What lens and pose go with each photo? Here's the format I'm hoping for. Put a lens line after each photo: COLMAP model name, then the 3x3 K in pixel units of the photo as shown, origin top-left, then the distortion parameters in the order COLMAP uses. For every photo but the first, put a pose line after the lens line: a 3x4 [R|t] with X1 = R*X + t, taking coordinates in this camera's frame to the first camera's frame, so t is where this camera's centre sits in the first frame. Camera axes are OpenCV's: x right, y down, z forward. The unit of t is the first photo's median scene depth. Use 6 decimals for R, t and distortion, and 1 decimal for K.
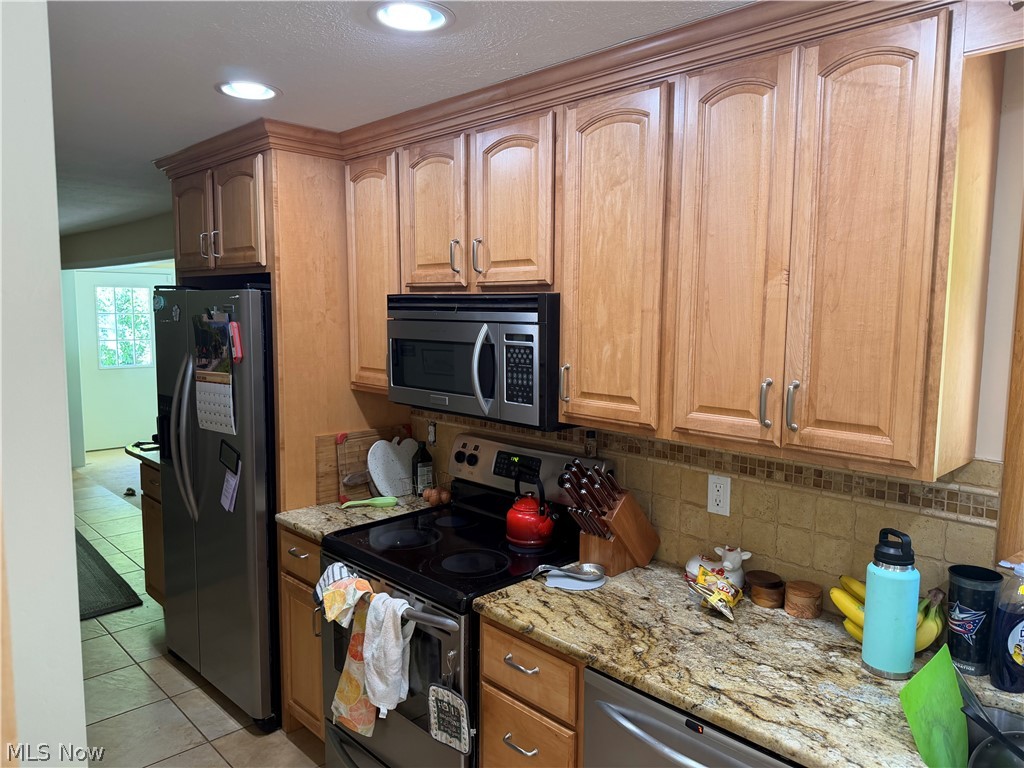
lens RADIAL K [[723.0, 0, 515.7], [0, 723.0, 385.6], [0, 0, 1]] dist [0.044139, -0.054152]
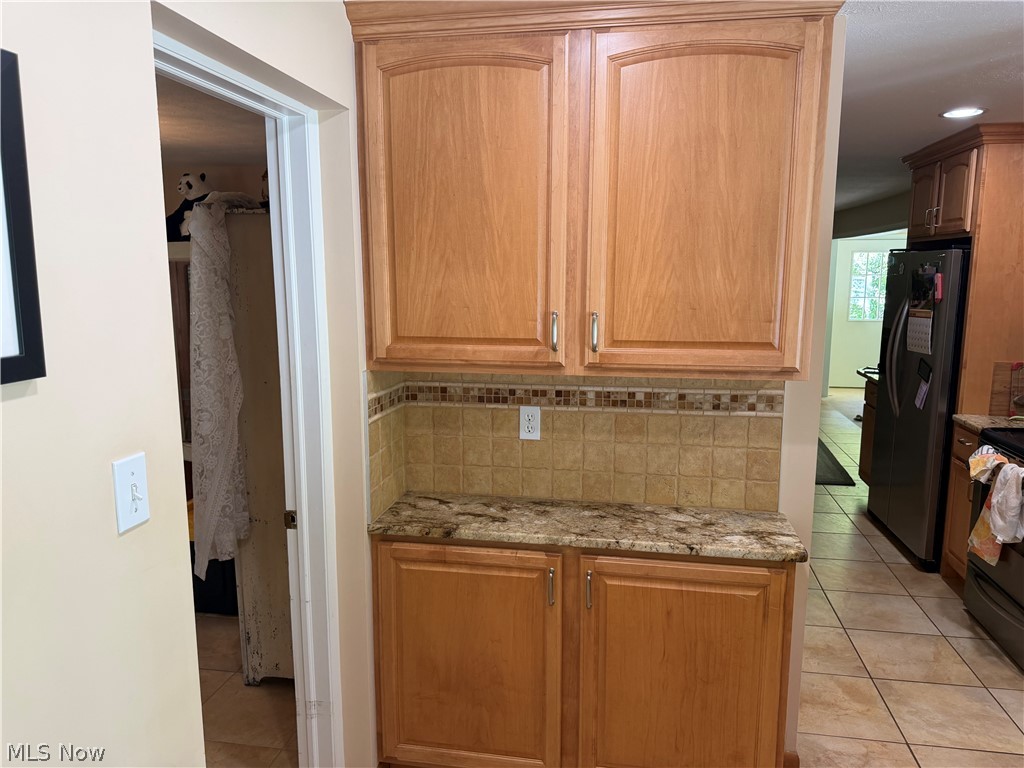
lens RADIAL K [[723.0, 0, 535.0], [0, 723.0, 387.6], [0, 0, 1]] dist [0.044139, -0.054152]
pose [[0.599936, 0.120962, -0.790851, 0.371649], [-0.082053, 0.992594, 0.089574, 0.090935], [0.795829, 0.011152, 0.605418, -0.615083]]
